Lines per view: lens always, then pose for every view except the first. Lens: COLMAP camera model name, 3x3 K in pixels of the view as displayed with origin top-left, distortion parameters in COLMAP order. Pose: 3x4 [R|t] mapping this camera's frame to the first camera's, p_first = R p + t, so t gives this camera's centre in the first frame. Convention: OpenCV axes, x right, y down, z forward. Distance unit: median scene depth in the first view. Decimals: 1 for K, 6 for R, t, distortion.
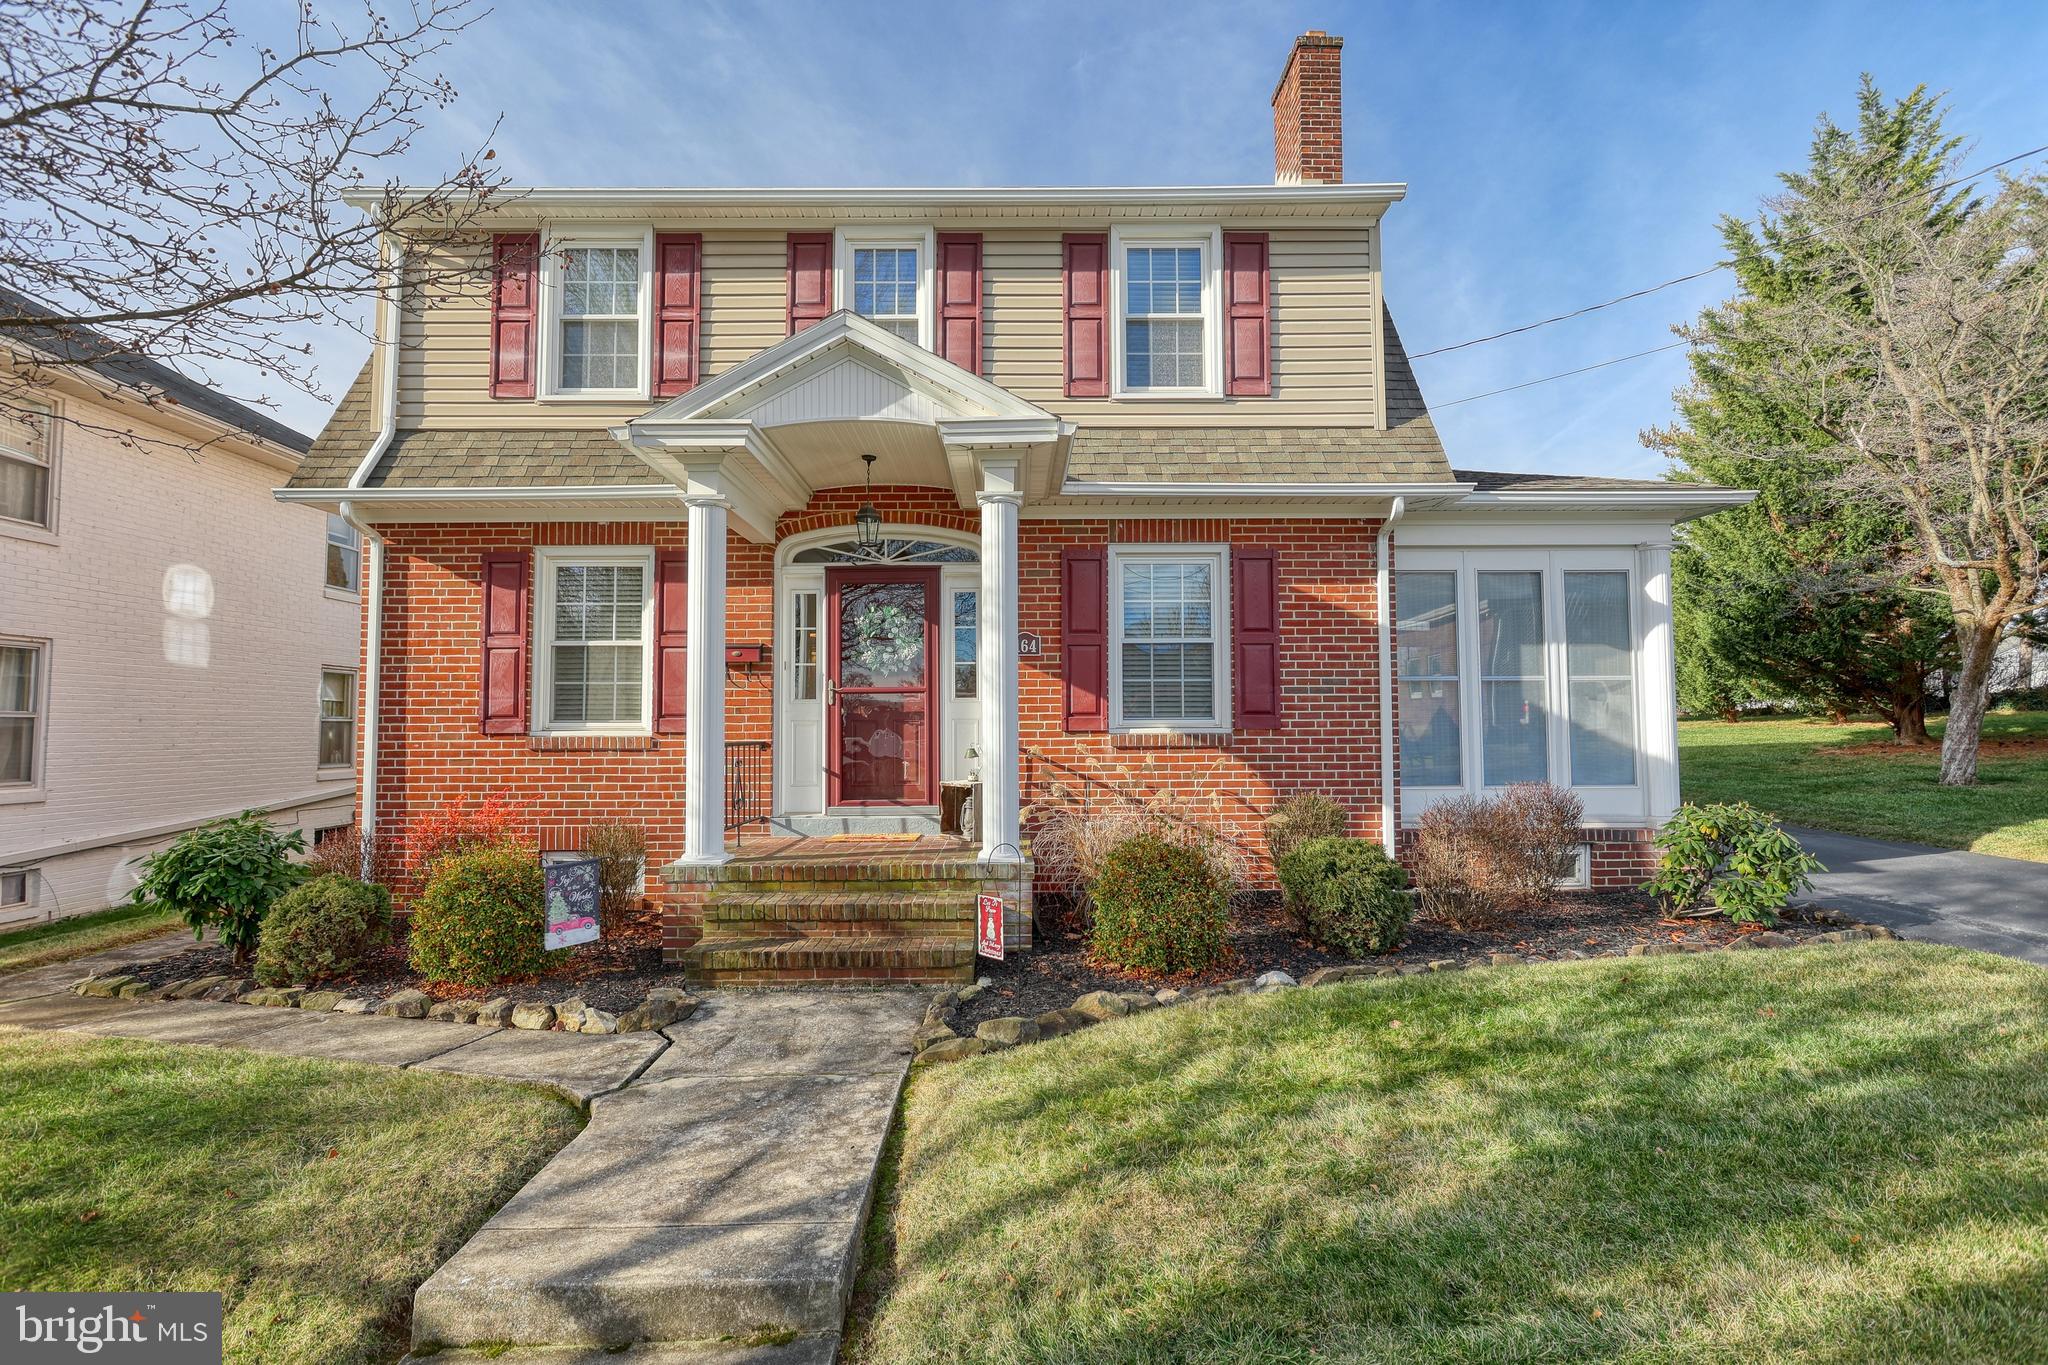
lens RADIAL K [[964.3, 0, 1023.0], [0, 964.3, 677.2], [0, 0, 1]] dist [-0.003828, 0.000997]
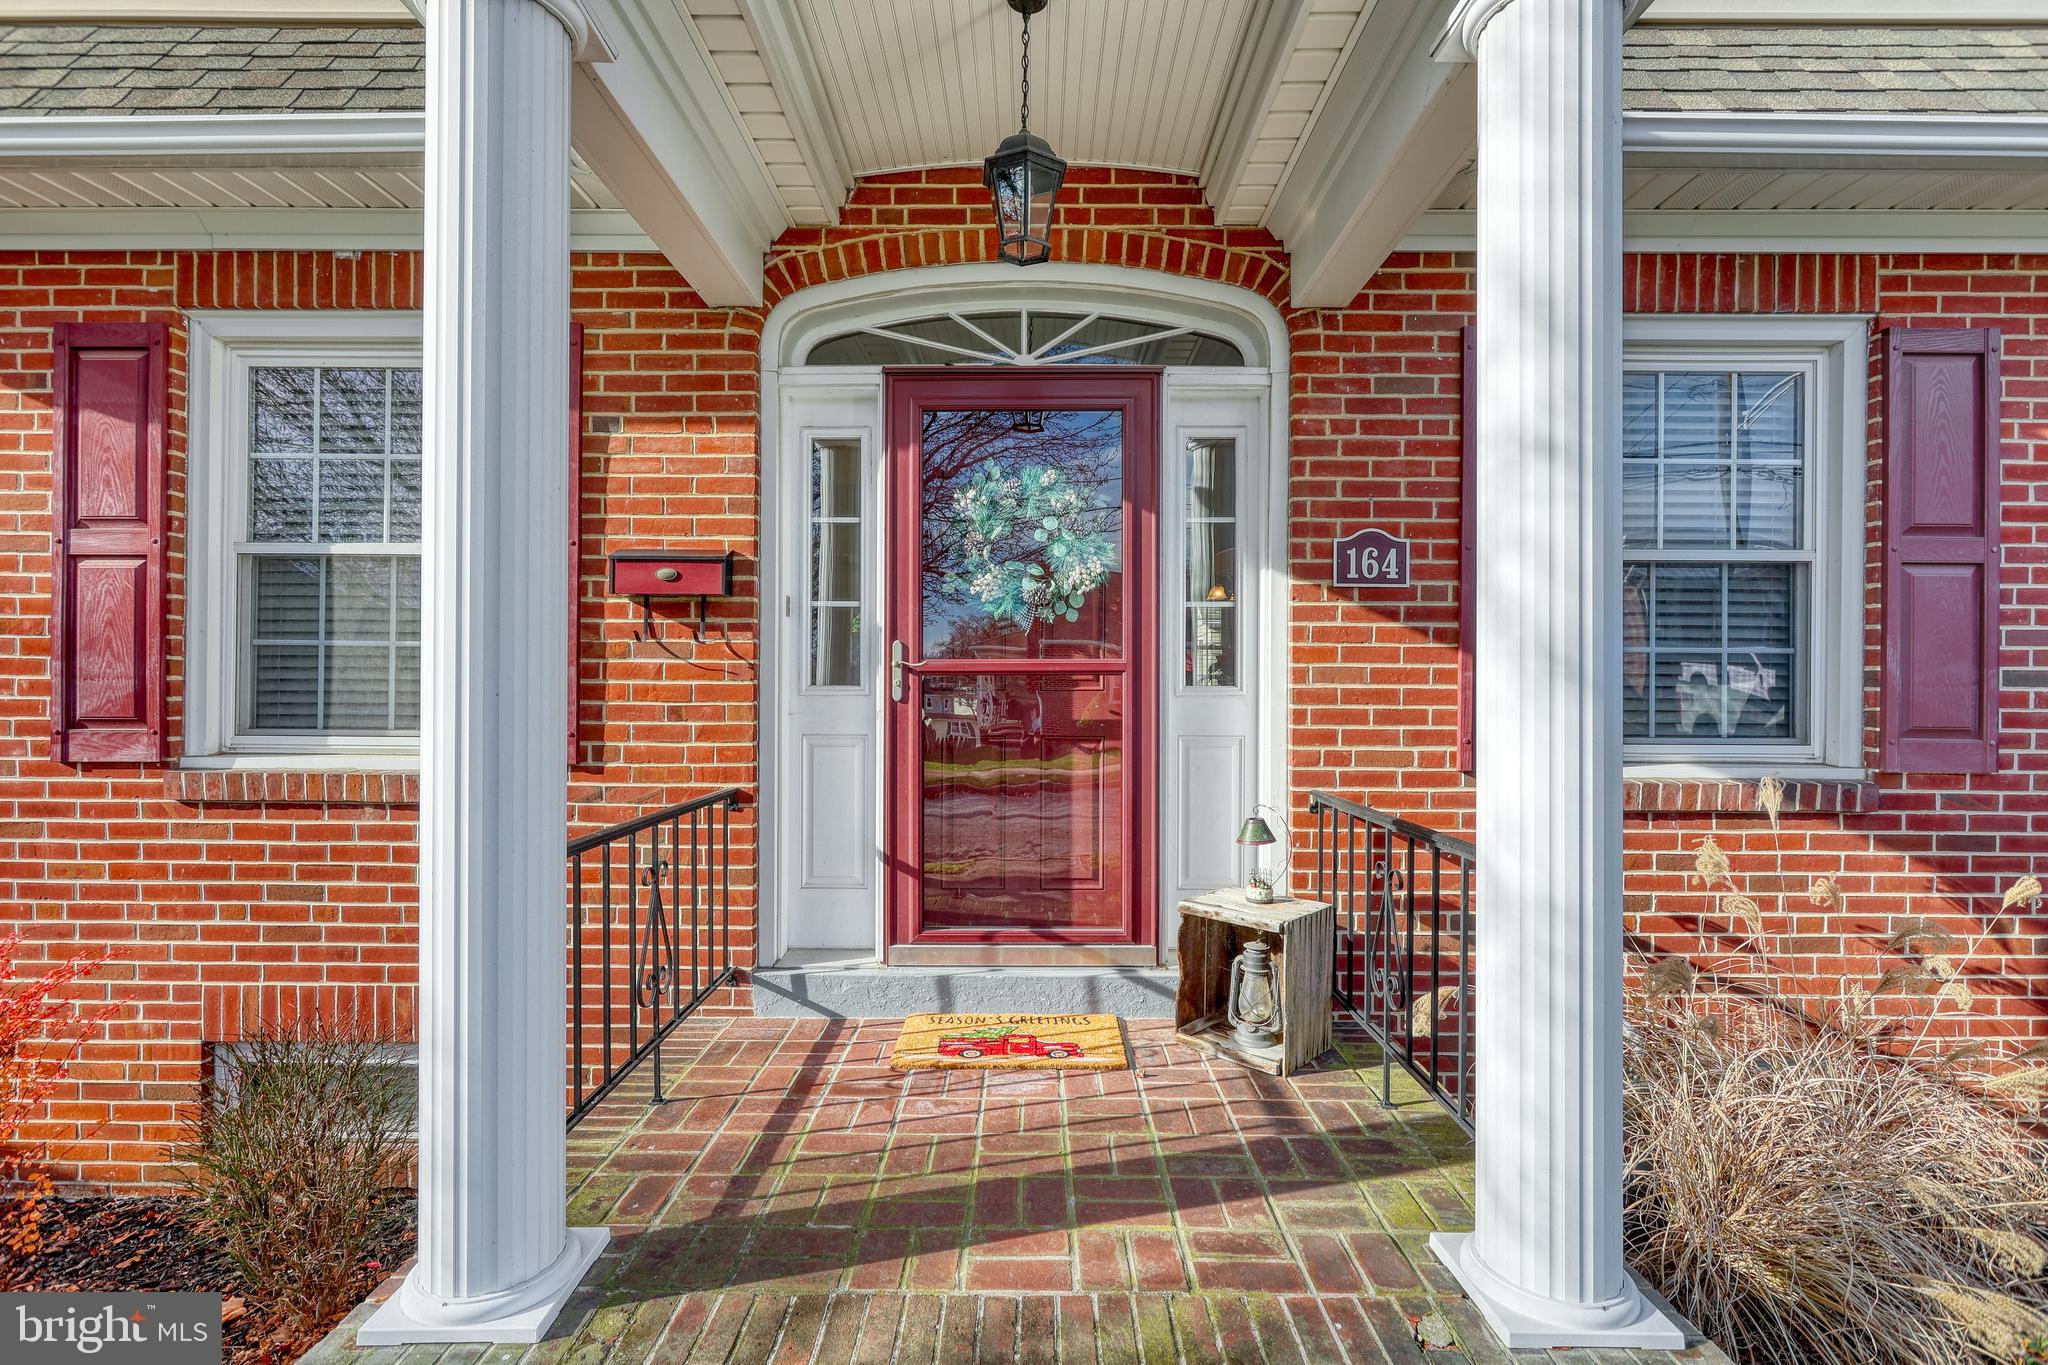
lens RADIAL K [[964.3, 0, 1019.7], [0, 964.3, 666.7], [0, 0, 1]] dist [-0.003828, 0.000997]
pose [[0.999880, 0.010605, -0.011333, -0.141831], [-0.010087, 0.998944, 0.044834, -0.005388], [0.011796, -0.044714, 0.998930, 0.585646]]
